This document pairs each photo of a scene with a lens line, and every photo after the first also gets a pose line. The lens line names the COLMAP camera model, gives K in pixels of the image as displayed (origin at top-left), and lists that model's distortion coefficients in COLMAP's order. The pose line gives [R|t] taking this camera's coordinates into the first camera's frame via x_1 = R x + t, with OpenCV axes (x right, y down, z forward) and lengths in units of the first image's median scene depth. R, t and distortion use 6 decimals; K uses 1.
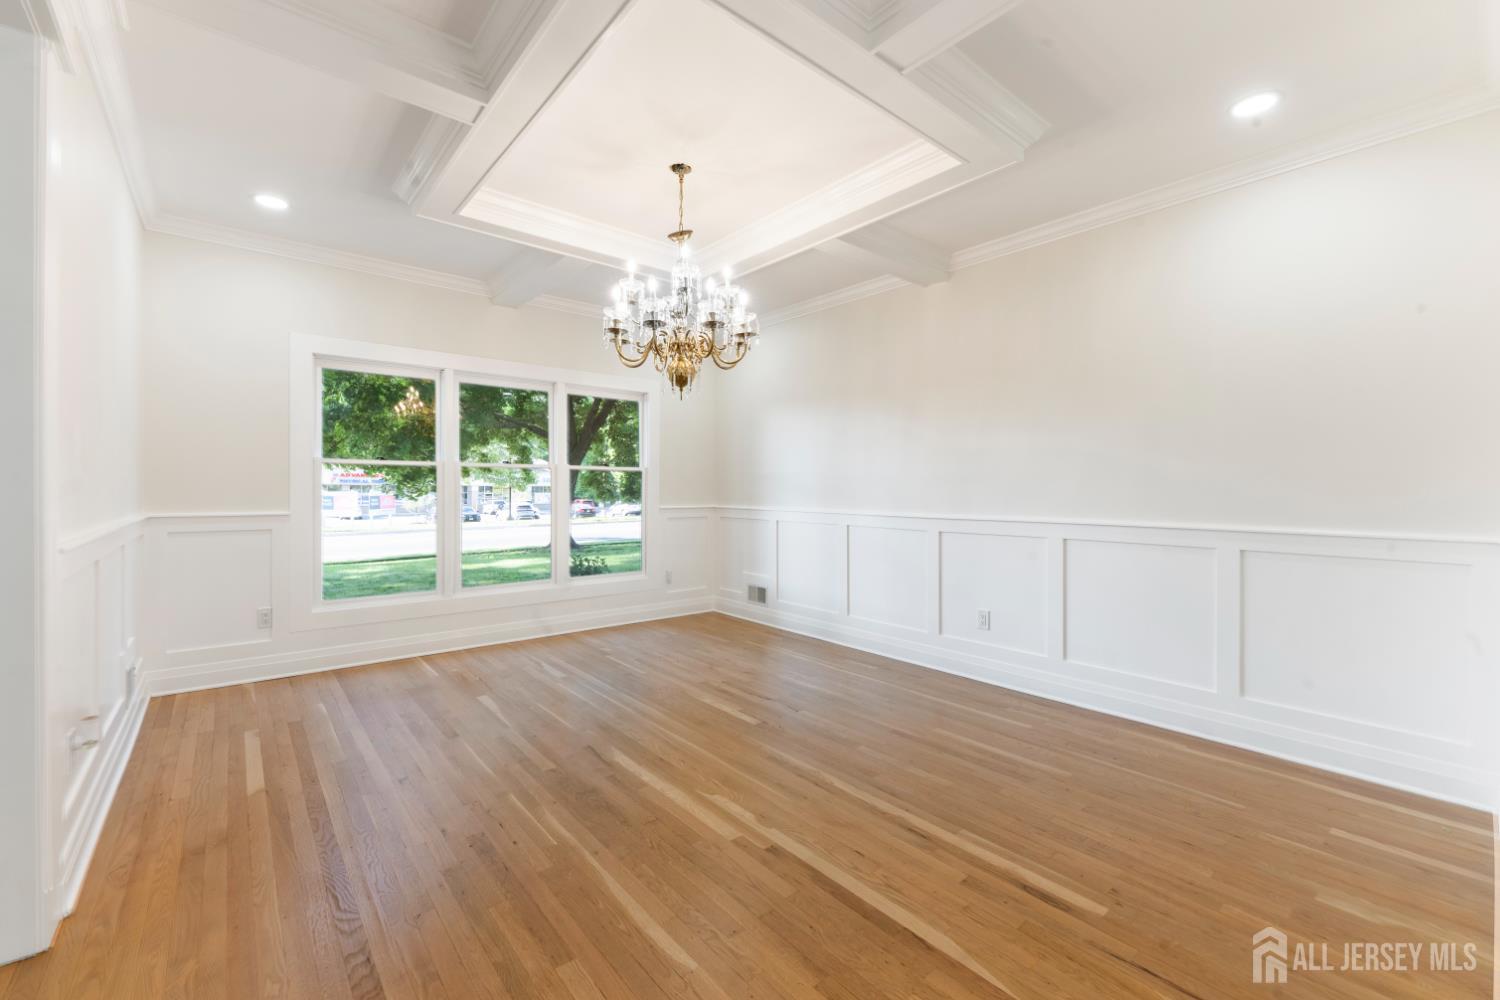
lens RADIAL K [[627.9, 0, 751.9], [0, 627.9, 497.8], [0, 0, 1]] dist [0.005856, -0.000623]
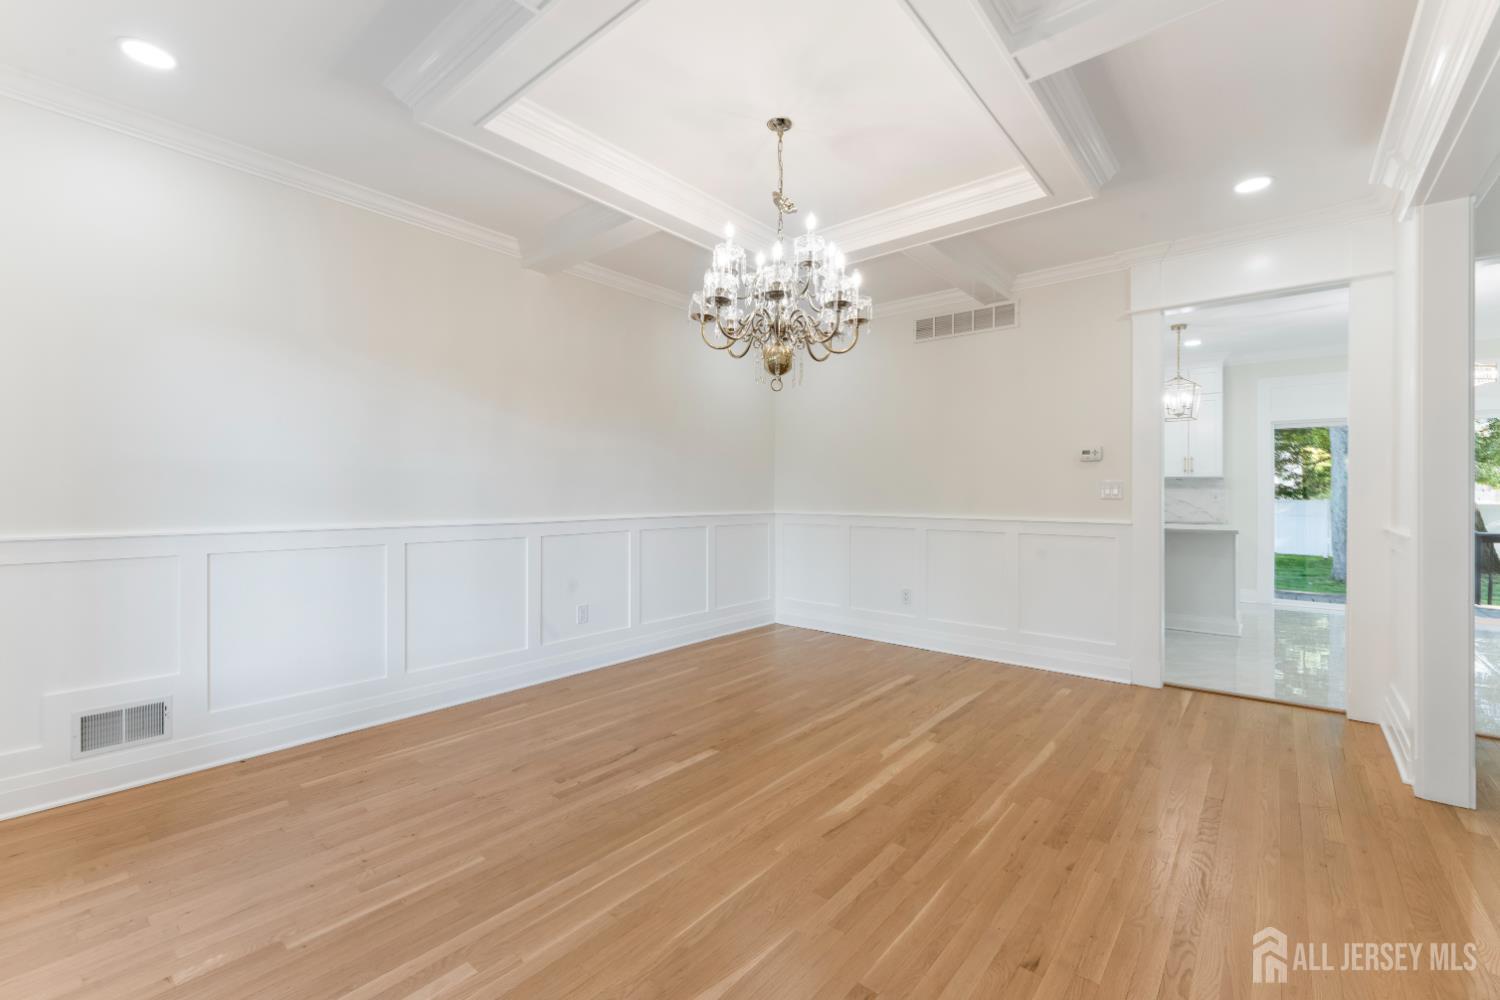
lens RADIAL K [[640.3, 0, 749.9], [0, 640.3, 496.9], [0, 0, 1]] dist [0.003950, -0.000213]
pose [[-0.188666, -0.012451, 0.981962, -1.015058], [0.009580, 0.999849, 0.014519, -0.022566], [-0.981995, 0.012147, -0.188518, 1.257880]]
